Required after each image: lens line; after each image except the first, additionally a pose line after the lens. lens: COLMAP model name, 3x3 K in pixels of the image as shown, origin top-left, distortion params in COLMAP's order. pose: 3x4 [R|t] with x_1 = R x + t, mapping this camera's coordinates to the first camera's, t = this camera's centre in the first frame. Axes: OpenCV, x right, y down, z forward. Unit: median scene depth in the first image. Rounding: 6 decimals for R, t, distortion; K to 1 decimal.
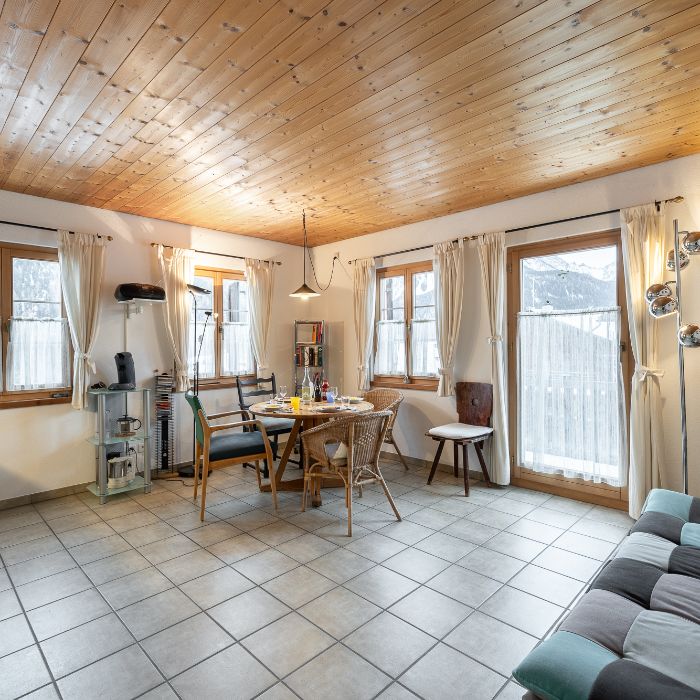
lens RADIAL K [[441.6, 0, 348.6], [0, 441.6, 343.0], [0, 0, 1]] dist [0.009988, -0.002271]
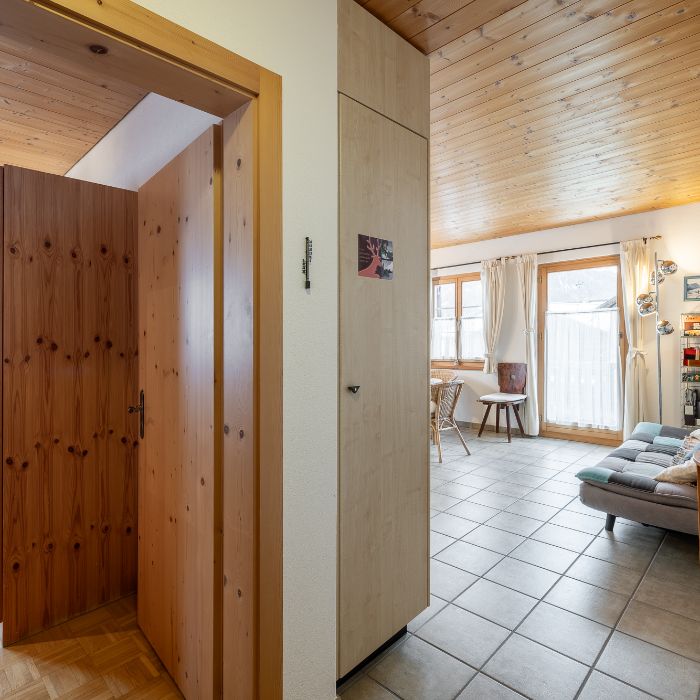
lens RADIAL K [[441.6, 0, 349.8], [0, 441.6, 351.2], [0, 0, 1]] dist [0.009988, -0.002271]
pose [[0.999823, -0.011537, 0.014843, -0.277326], [0.011035, 0.999378, 0.033480, 0.002589], [-0.015220, -0.033311, 0.999329, -0.419812]]
